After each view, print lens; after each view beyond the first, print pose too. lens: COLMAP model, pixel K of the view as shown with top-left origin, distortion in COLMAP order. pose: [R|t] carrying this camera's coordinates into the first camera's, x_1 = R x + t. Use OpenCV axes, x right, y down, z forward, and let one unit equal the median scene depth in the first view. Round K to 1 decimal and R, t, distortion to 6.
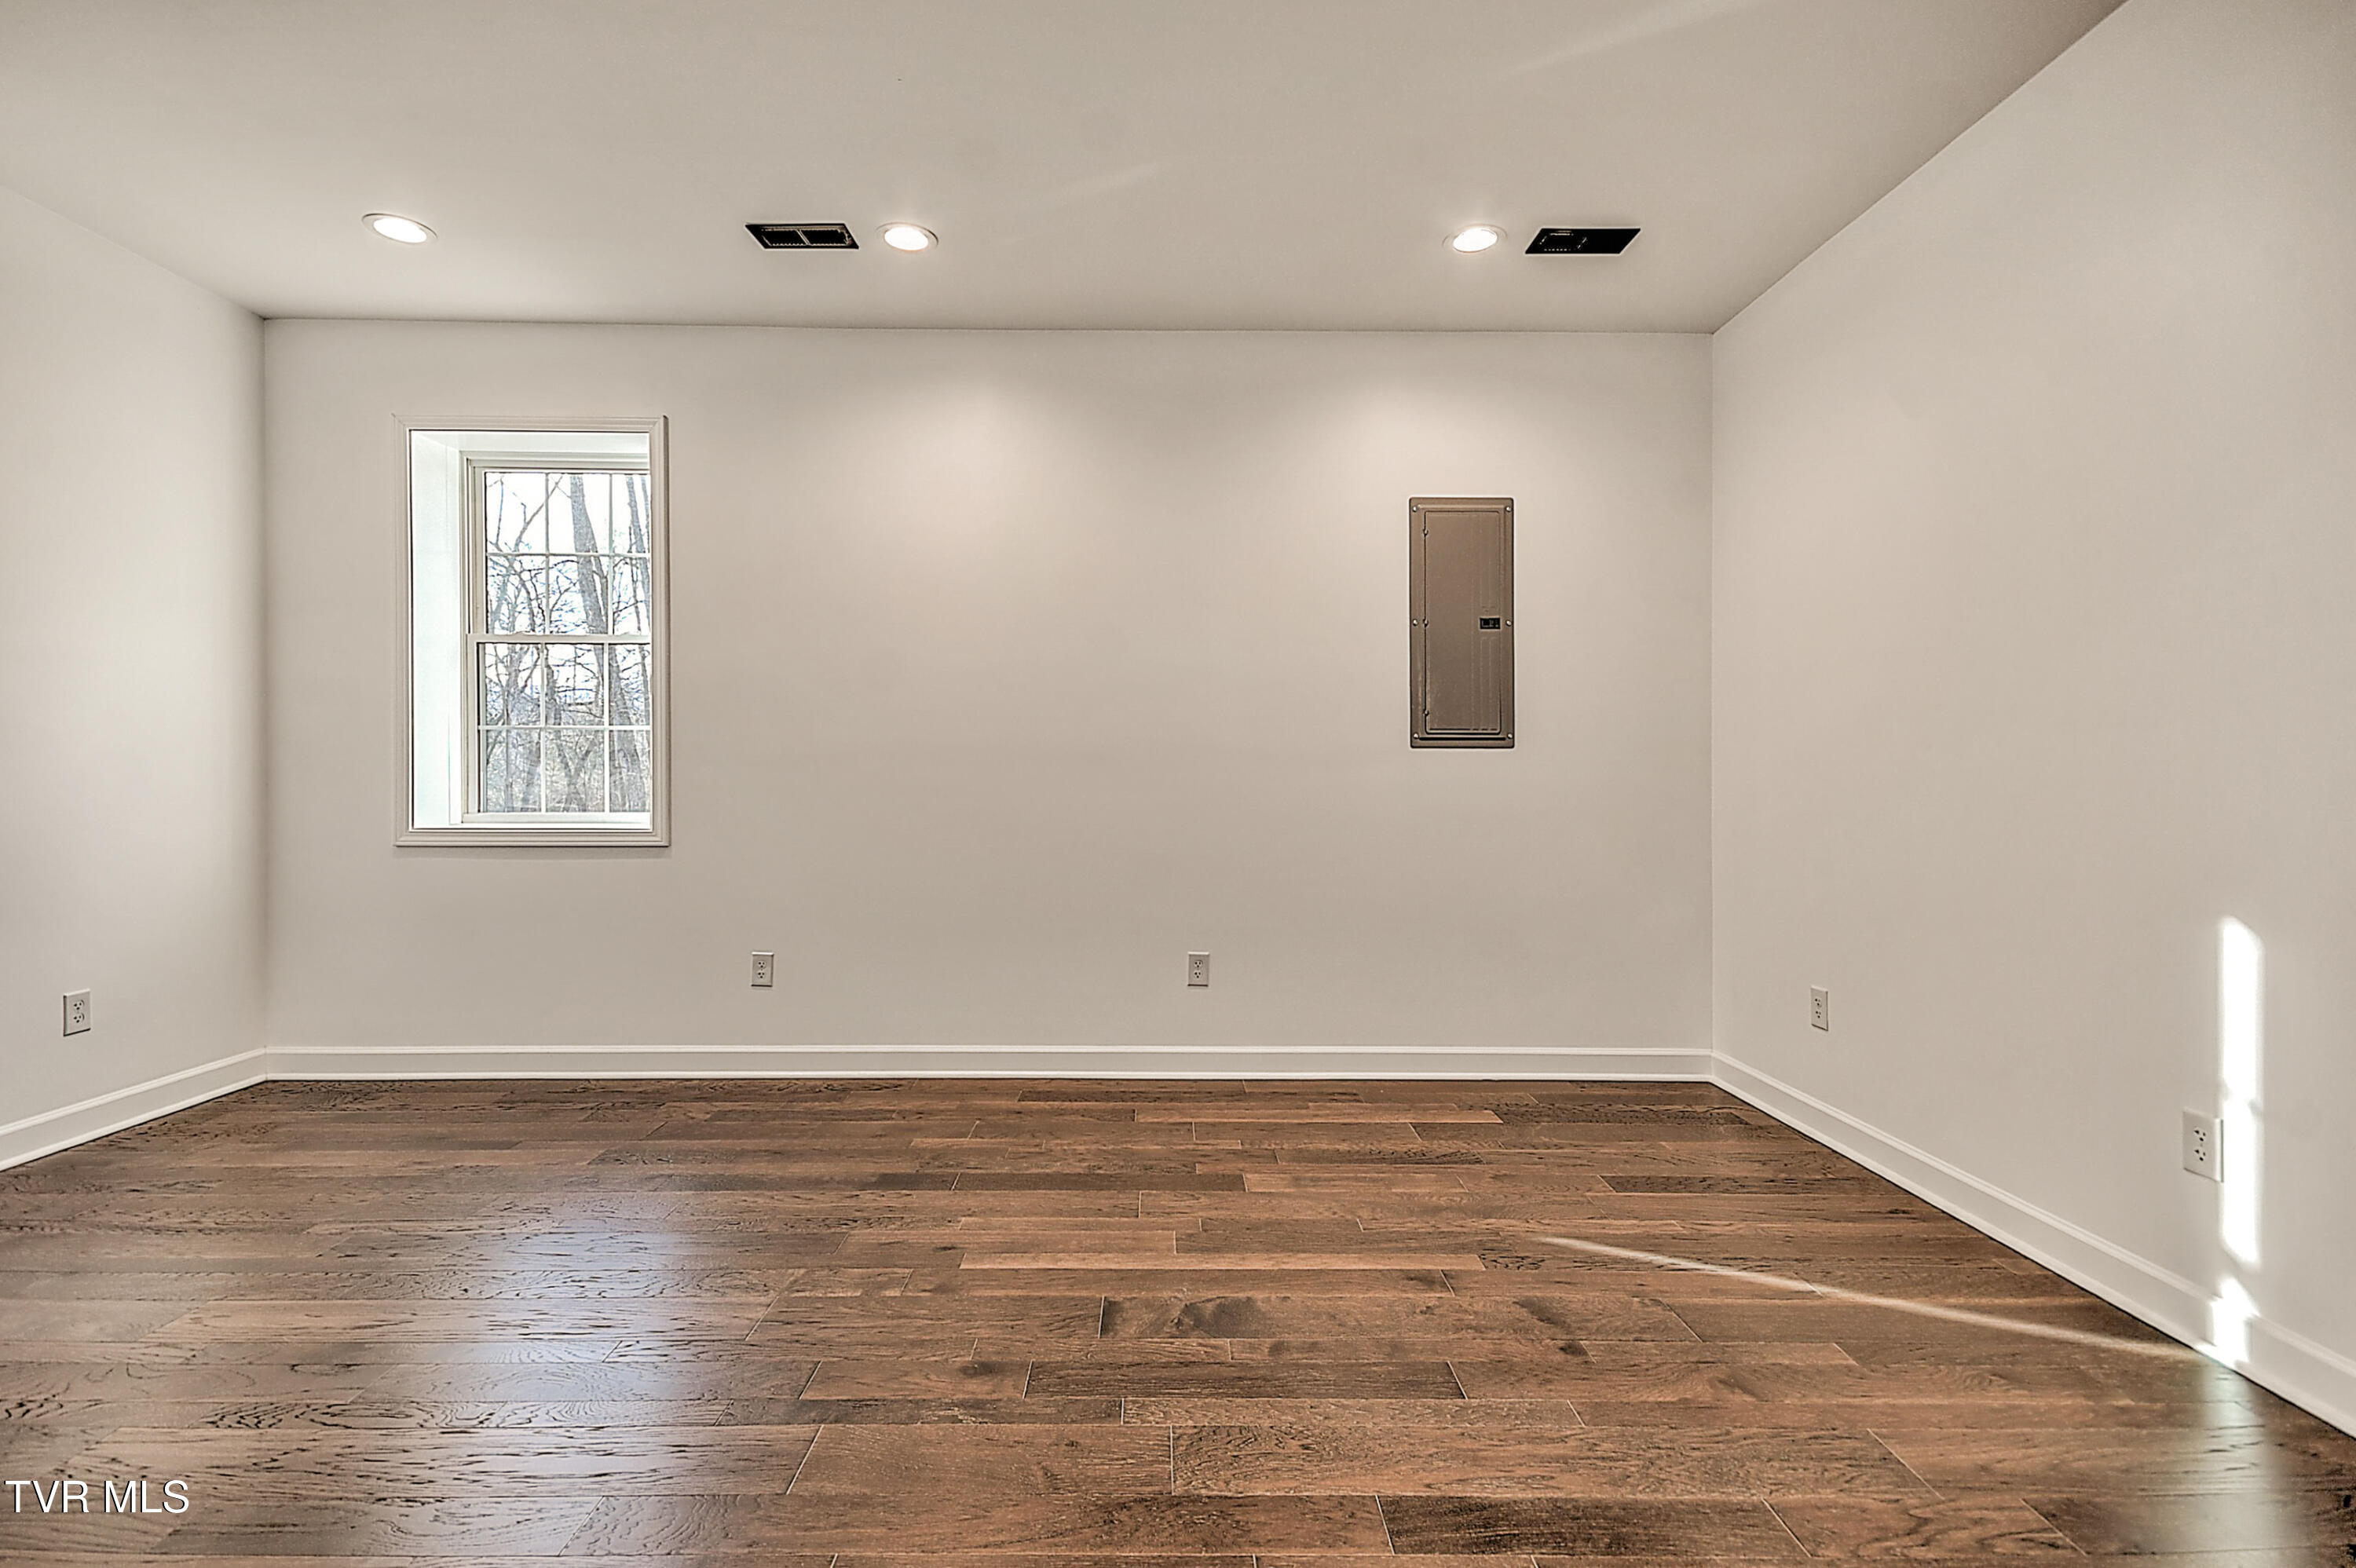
lens RADIAL K [[1056.4, 0, 1177.7], [0, 1056.4, 771.6], [0, 0, 1]] dist [0.016467, -0.008164]
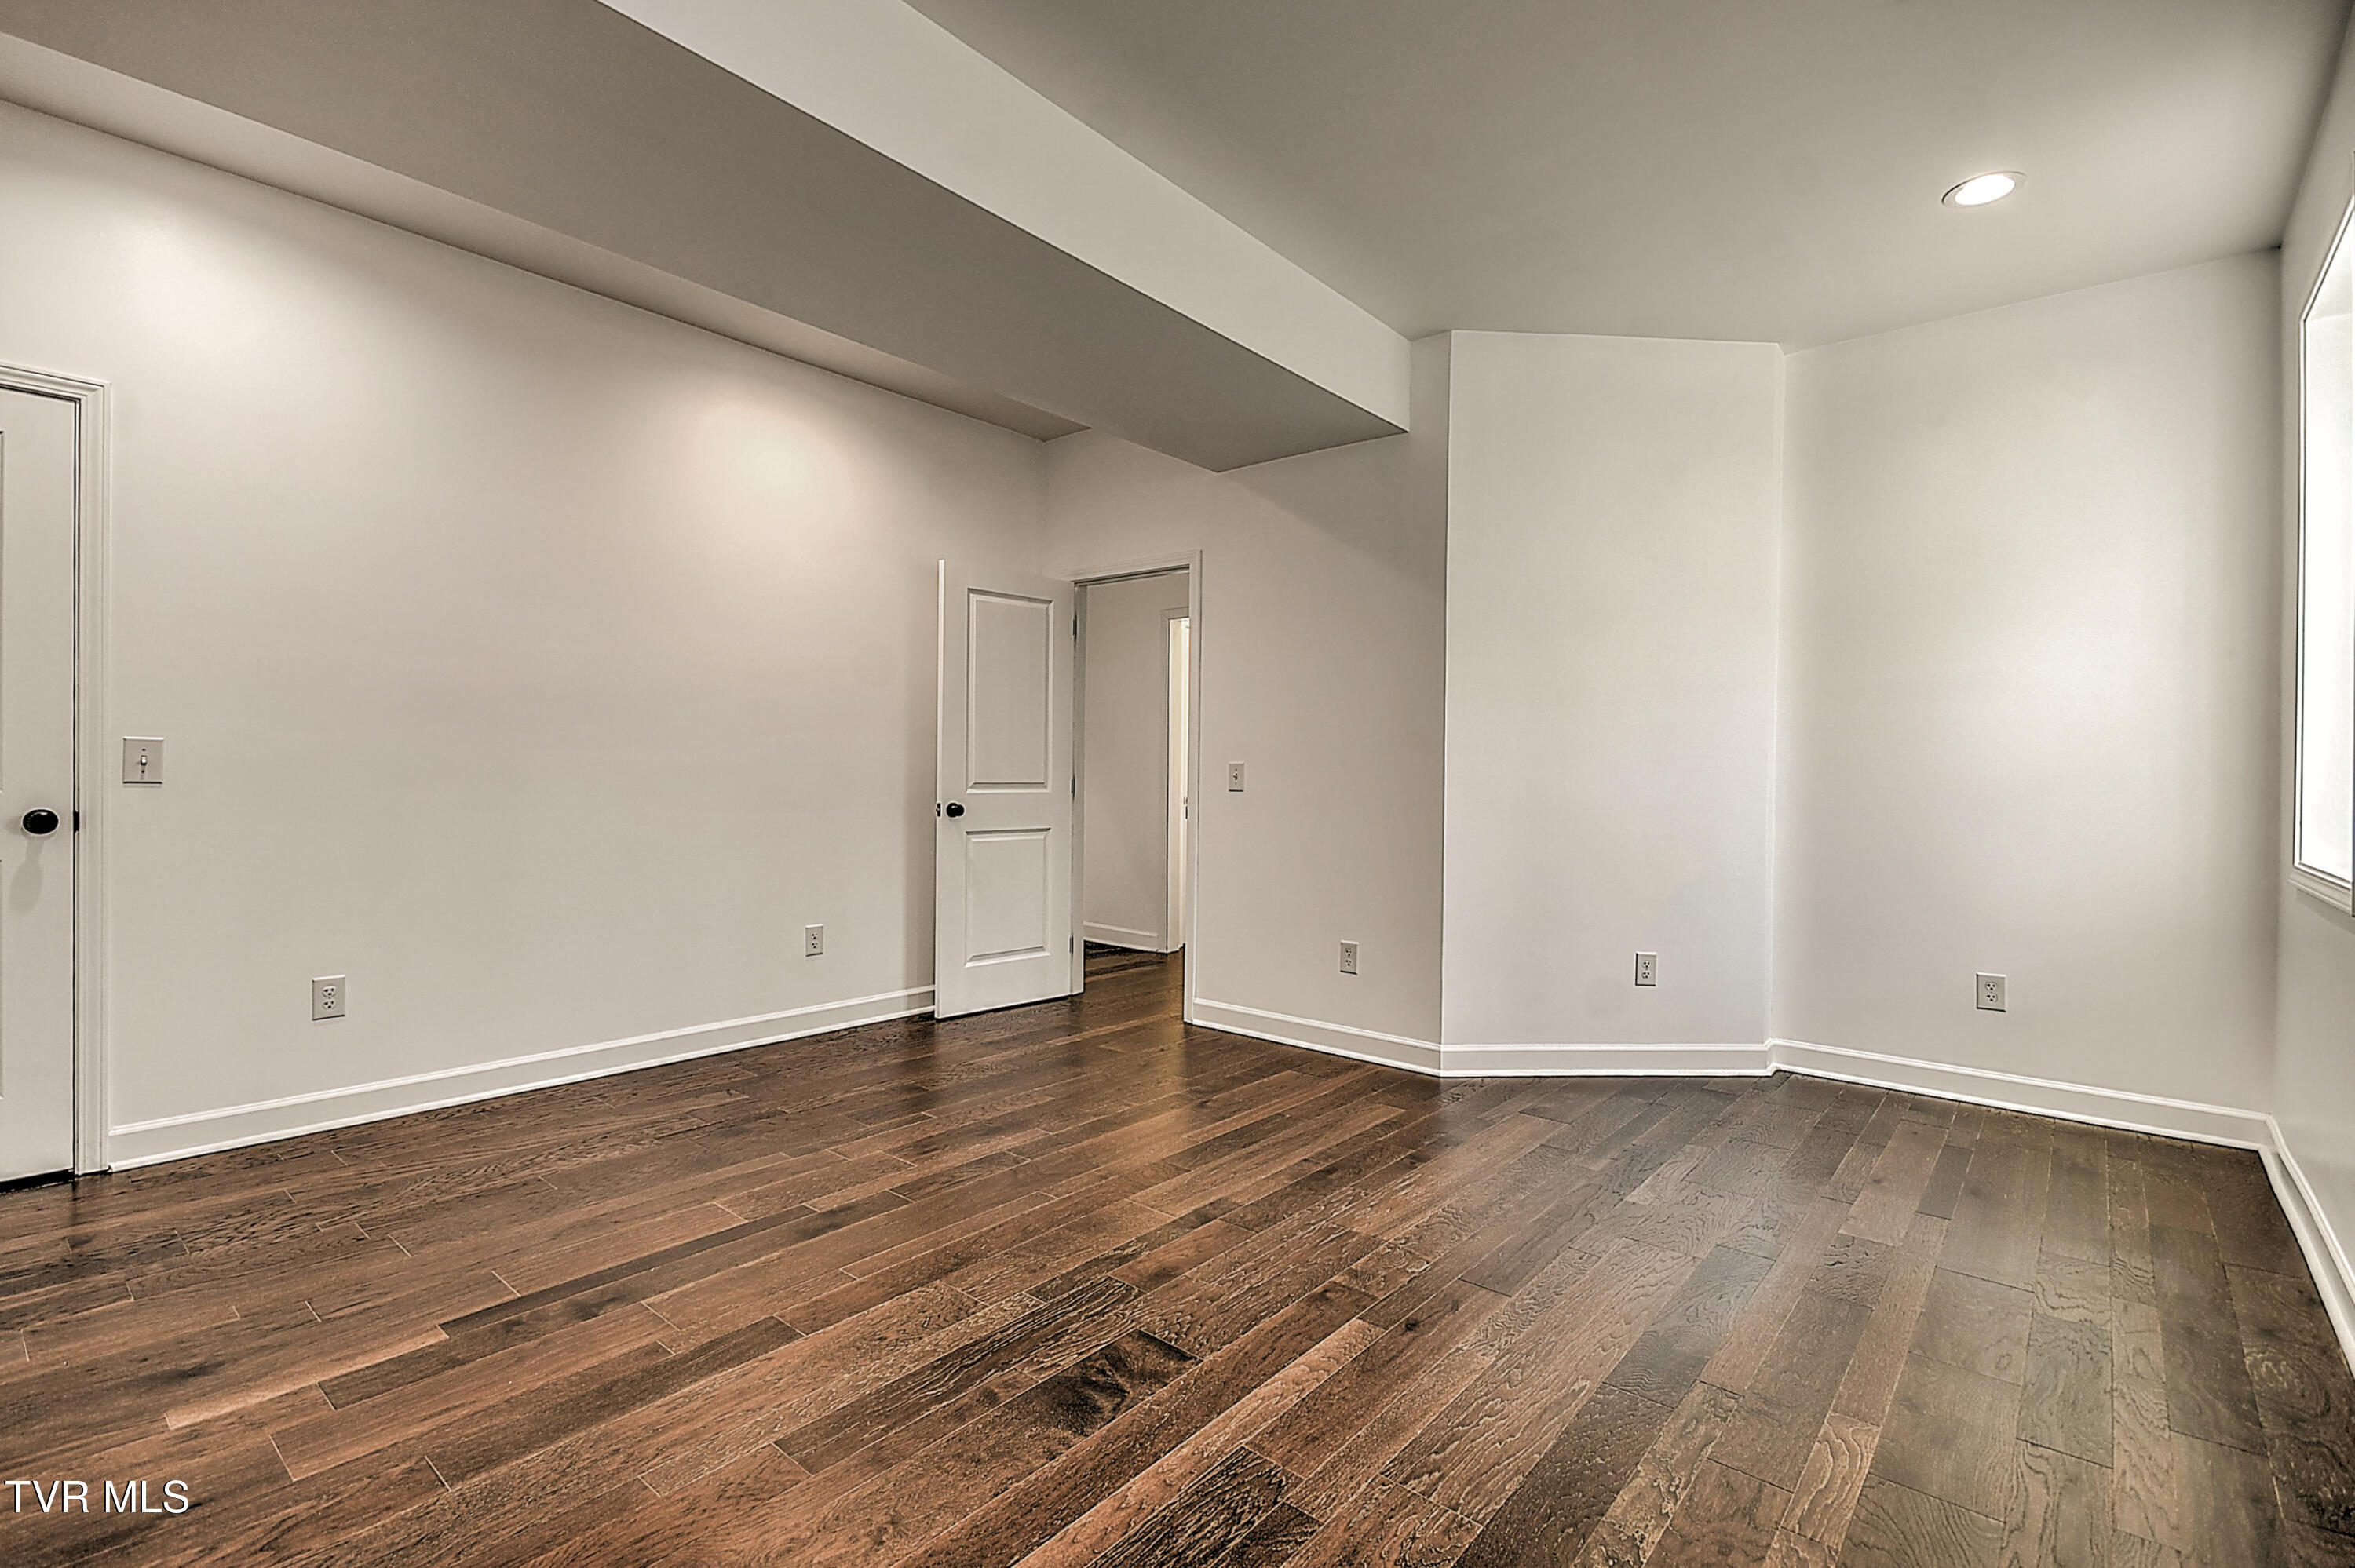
lens RADIAL K [[1055.9, 0, 1150.6], [0, 1055.9, 785.9], [0, 0, 1]] dist [0.016467, -0.008164]
pose [[-0.666175, -0.004569, -0.745782, 0.630206], [-0.015177, 0.999857, 0.007432, 0.011054], [0.745641, 0.016270, -0.666149, 1.570556]]
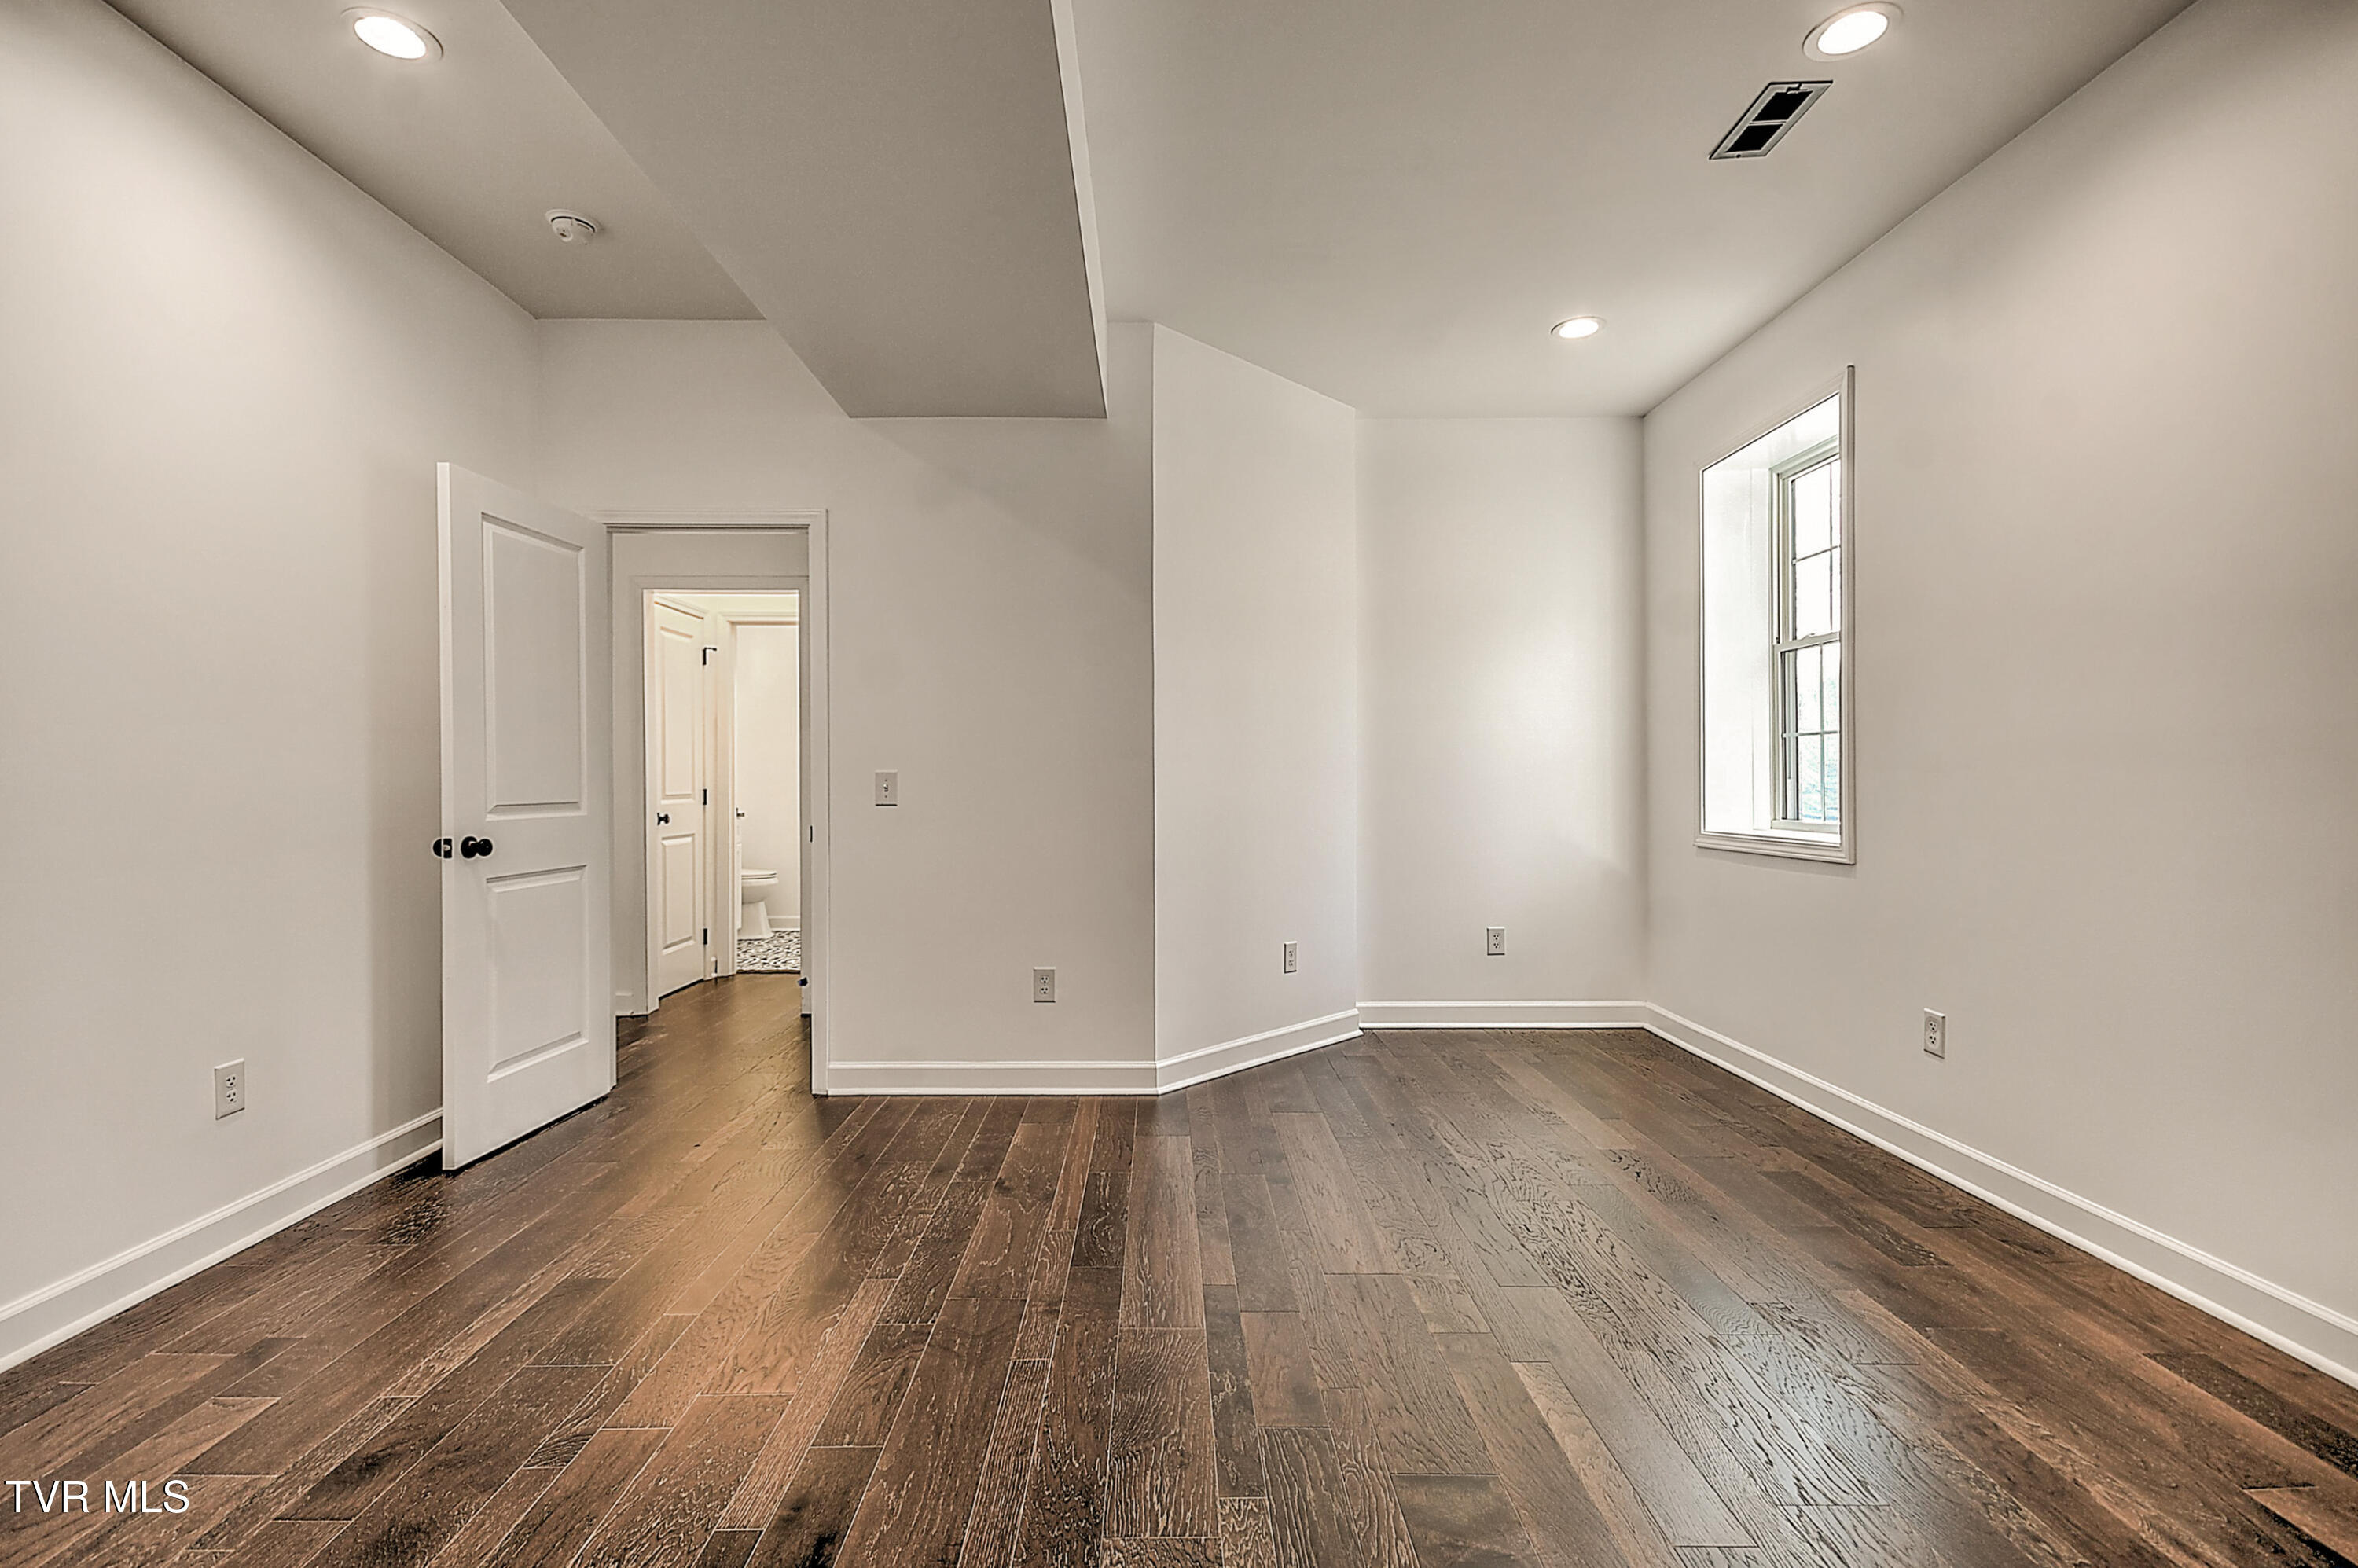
lens RADIAL K [[1057.4, 0, 1150.8], [0, 1057.4, 791.3], [0, 0, 1]] dist [0.016467, -0.008164]
pose [[-0.020834, 0.003002, -0.999778, 0.694763], [0.006207, 0.999977, 0.002873, 0.008786], [0.999764, -0.006146, -0.020852, 0.785792]]
